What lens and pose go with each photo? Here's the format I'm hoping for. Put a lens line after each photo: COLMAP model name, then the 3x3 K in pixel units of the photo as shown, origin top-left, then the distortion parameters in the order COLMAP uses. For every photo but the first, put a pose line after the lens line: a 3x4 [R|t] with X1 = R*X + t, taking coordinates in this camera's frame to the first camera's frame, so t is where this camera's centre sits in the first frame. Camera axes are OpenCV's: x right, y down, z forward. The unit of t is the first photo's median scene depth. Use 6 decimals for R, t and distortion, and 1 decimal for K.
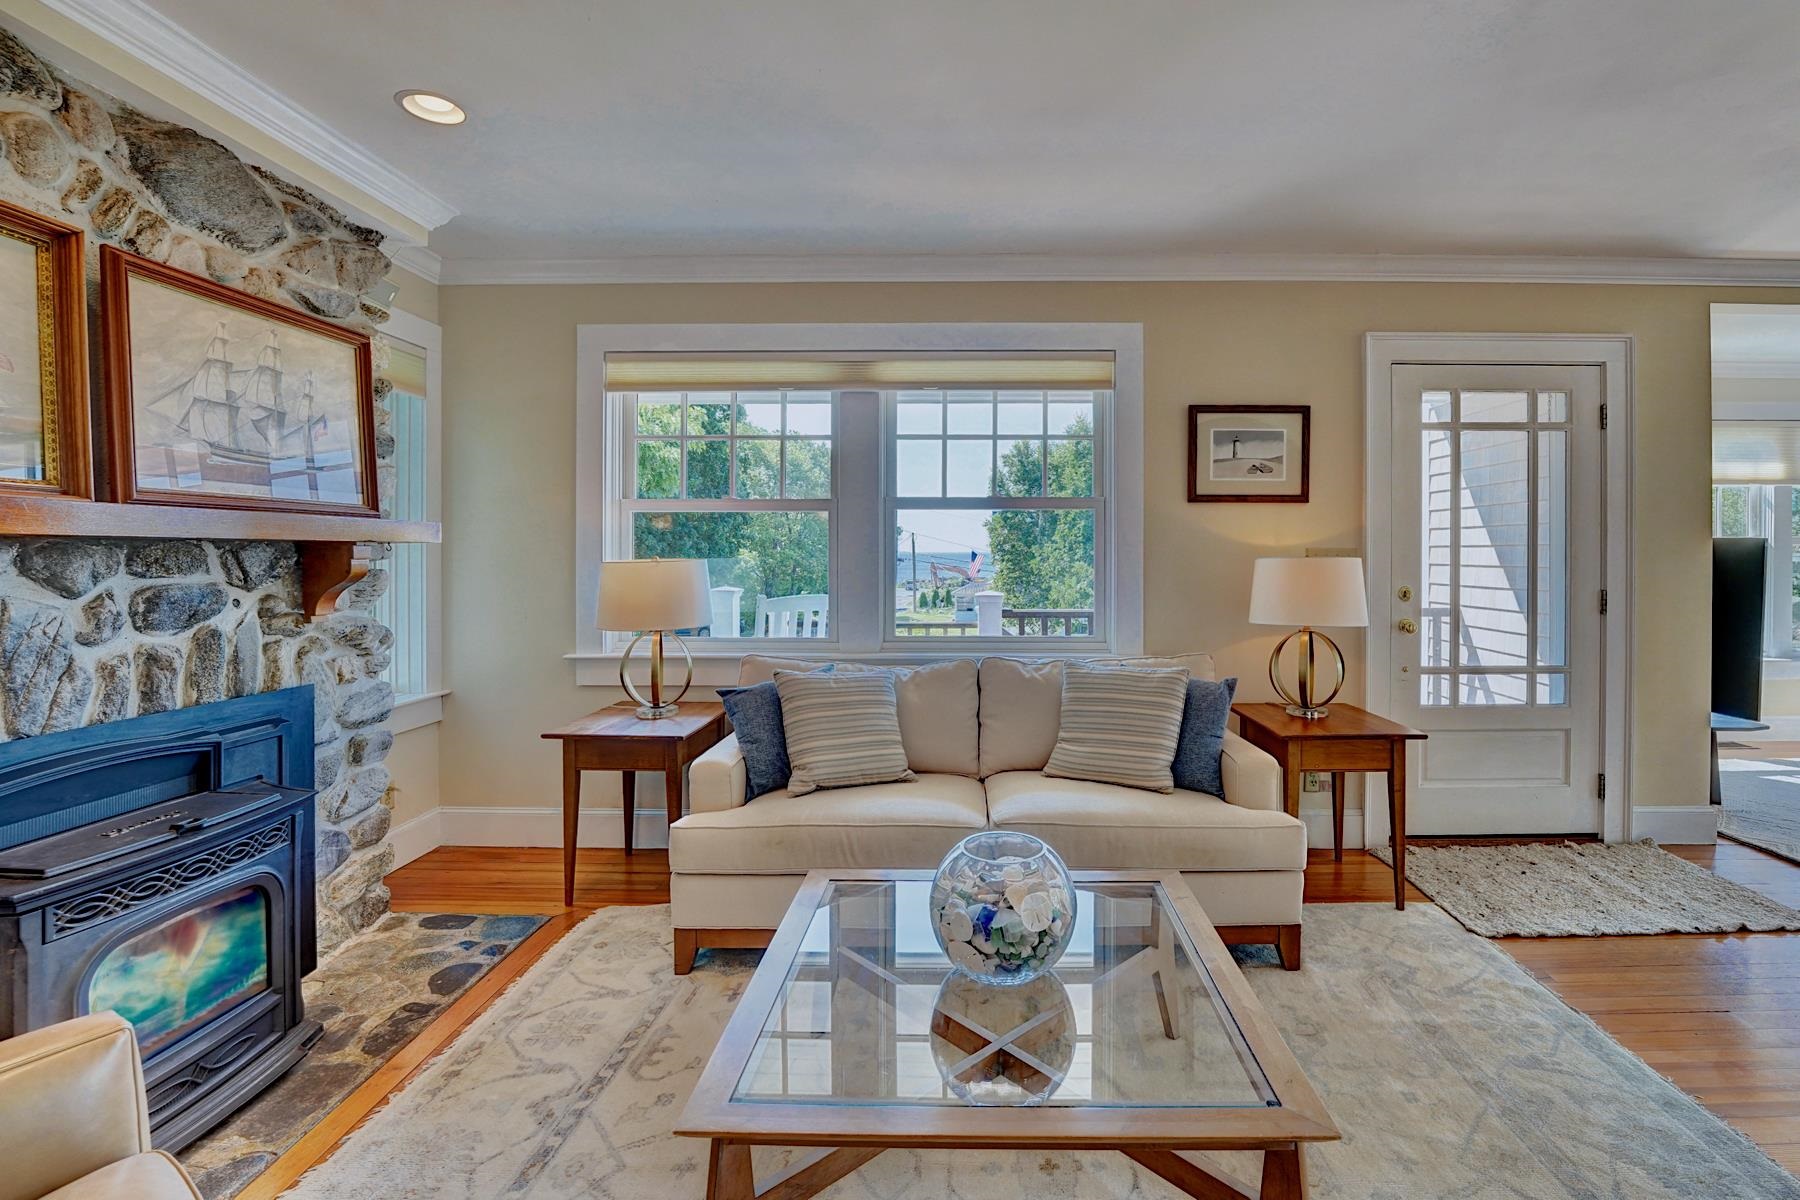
lens RADIAL K [[831.5, 0, 927.1], [0, 831.5, 560.2], [0, 0, 1]] dist [-0.012240, 0.000498]
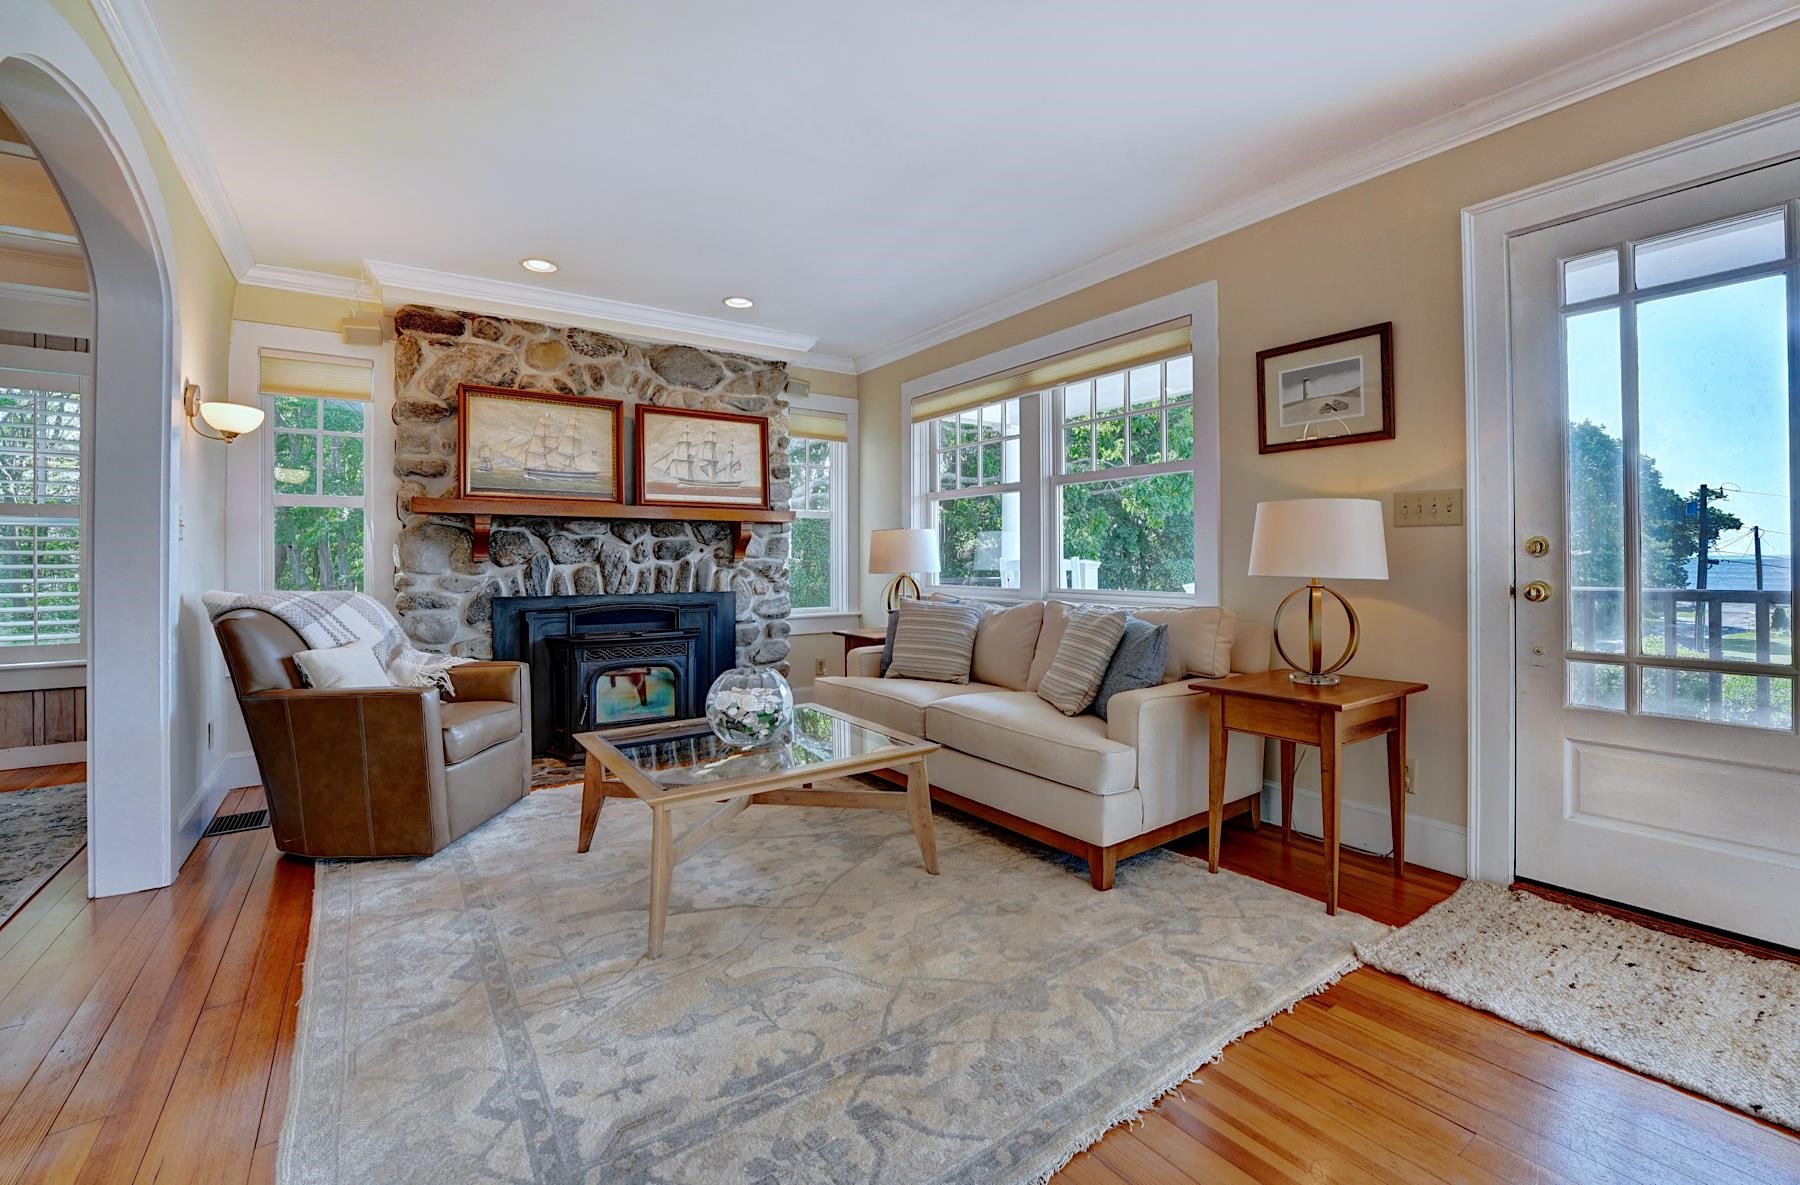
lens RADIAL K [[750.7, 0, 904.5], [0, 750.7, 553.7], [0, 0, 1]] dist [-0.003214, -0.000225]
pose [[0.599929, -0.005482, -0.800035, 1.028257], [-0.004211, 0.999941, -0.010010, 0.074167], [0.800042, 0.009374, 0.599870, 0.217399]]
